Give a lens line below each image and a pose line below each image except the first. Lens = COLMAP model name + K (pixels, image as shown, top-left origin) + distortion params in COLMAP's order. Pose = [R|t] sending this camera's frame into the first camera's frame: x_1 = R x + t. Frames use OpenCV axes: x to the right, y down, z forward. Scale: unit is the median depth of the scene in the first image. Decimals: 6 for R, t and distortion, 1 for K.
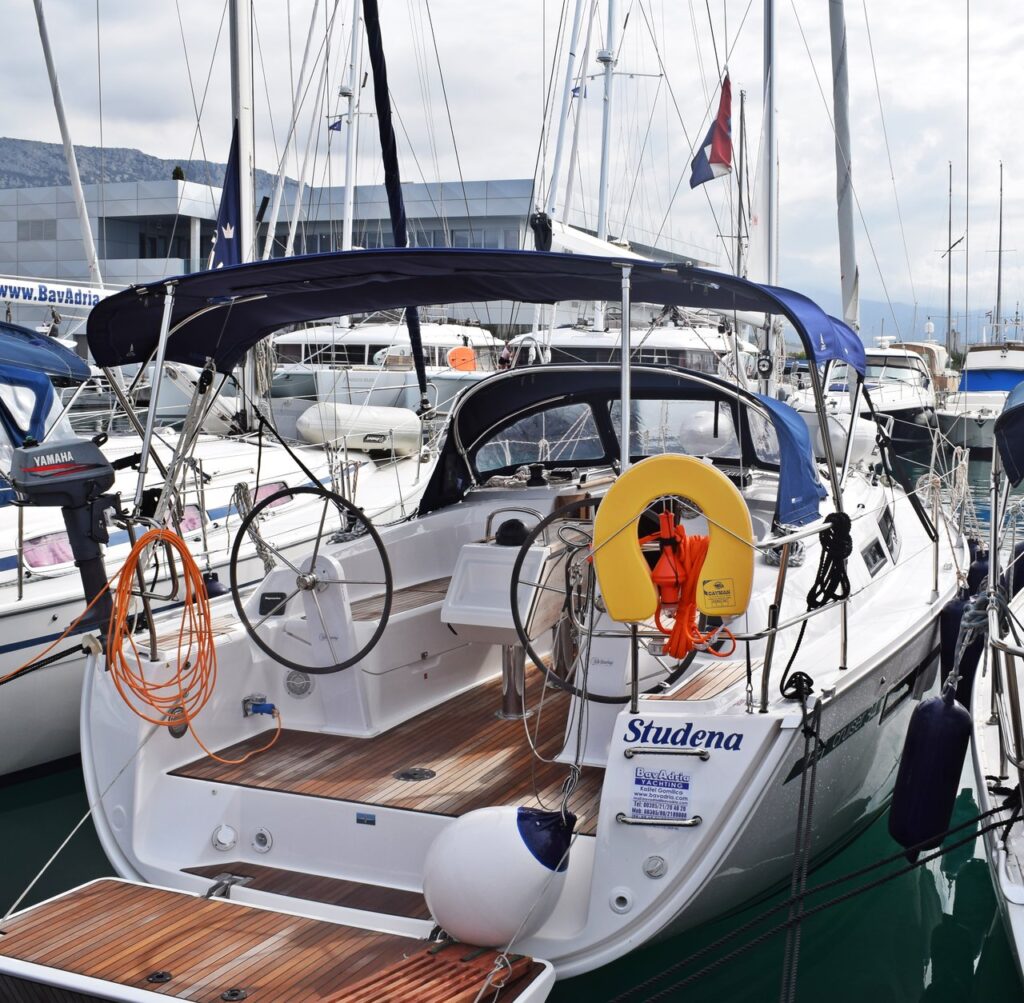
lens RADIAL K [[1433.6, 0, 512.0], [0, 1433.6, 501.5], [0, 0, 1]] dist [-0.094289, 0.013567]
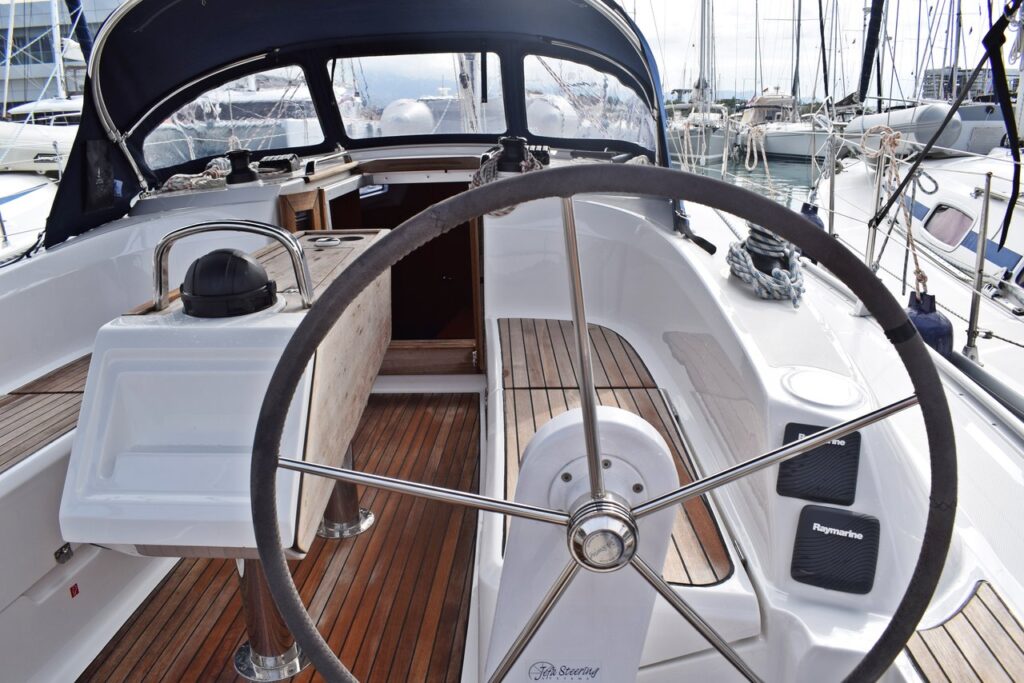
lens RADIAL K [[821.3, 0, 512.0], [0, 821.3, 341.5], [0, 0, 1]] dist [-0.091430, -0.003963]
pose [[0.932438, -0.119821, 0.340885, -0.003983], [0.060267, 0.981775, 0.180241, 0.001538], [-0.356269, -0.147519, 0.922665, 0.850808]]
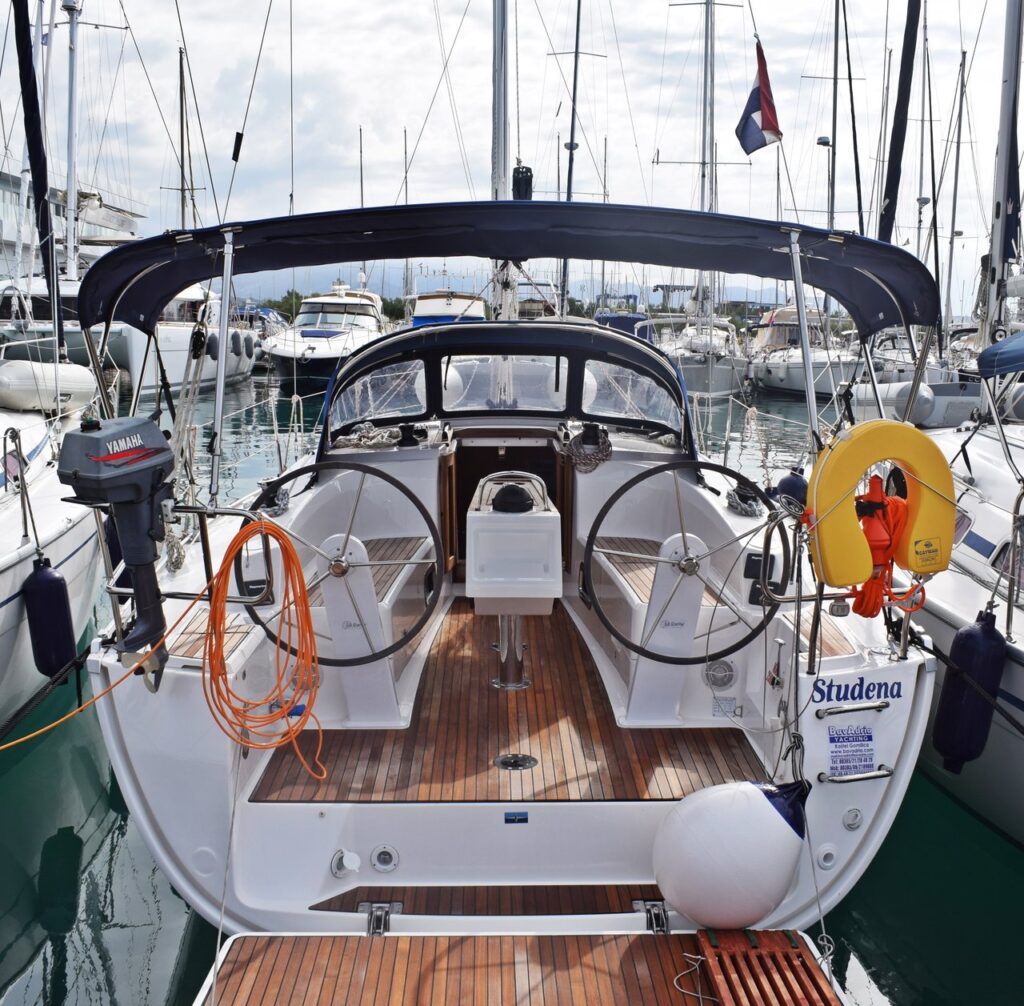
lens RADIAL K [[1320.8, 0, 512.0], [0, 1320.8, 503.0], [0, 0, 1]] dist [-0.105655, 0.030198]
pose [[0.899989, -0.057730, 0.432073, -0.438821], [0.035864, 0.997638, 0.058592, -0.031407], [-0.434435, -0.037236, 0.899933, 0.222379]]
